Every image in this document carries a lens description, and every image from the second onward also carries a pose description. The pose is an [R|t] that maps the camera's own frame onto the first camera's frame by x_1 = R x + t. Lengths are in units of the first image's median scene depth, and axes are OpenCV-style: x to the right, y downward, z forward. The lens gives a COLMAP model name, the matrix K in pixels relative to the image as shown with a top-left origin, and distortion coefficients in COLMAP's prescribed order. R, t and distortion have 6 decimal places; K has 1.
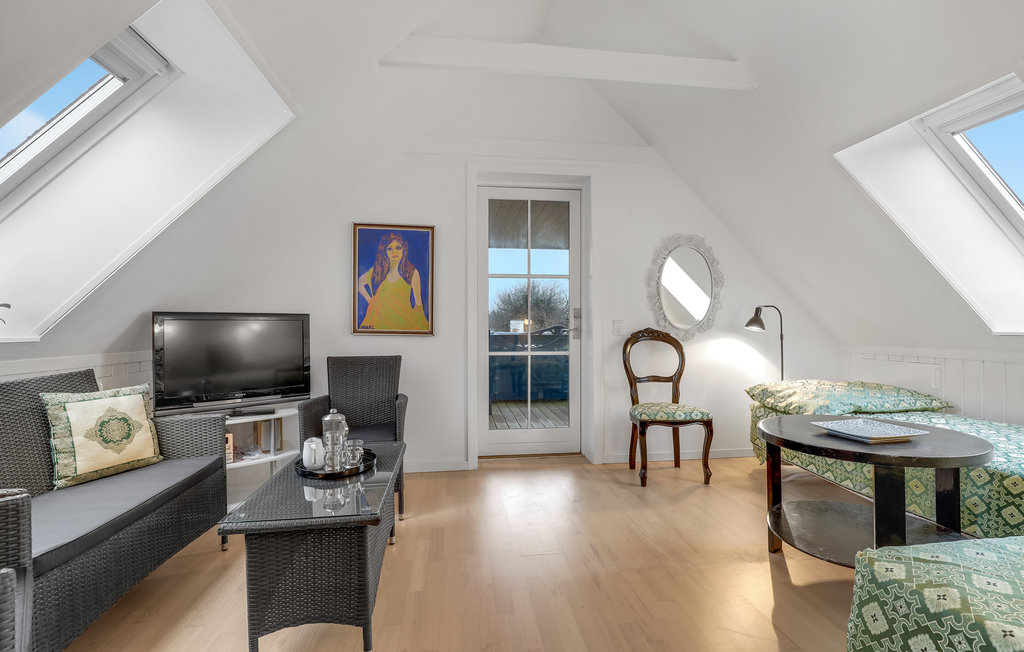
lens RADIAL K [[456.9, 0, 513.3], [0, 456.9, 325.1], [0, 0, 1]] dist [0.002618, 0.000246]
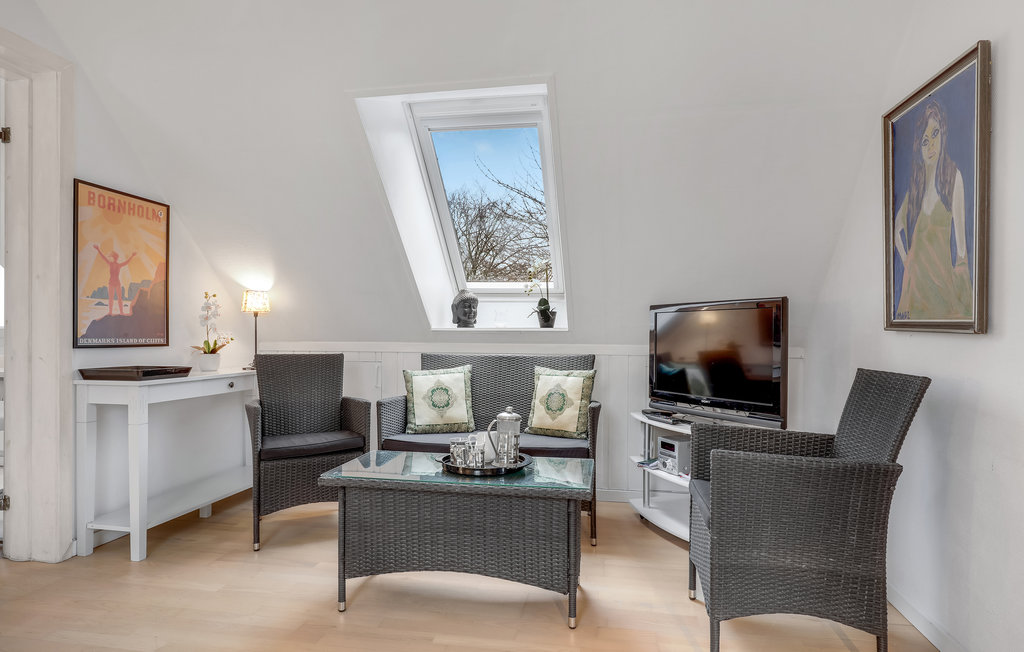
lens RADIAL K [[581.2, 0, 510.8], [0, 581.2, 330.5], [0, 0, 1]] dist [0.002208, 0.000397]
pose [[-0.290923, -0.002744, -0.956742, 0.408470], [0.002133, 0.999992, -0.003517, 0.022104], [0.956744, -0.003064, -0.290915, 0.785616]]
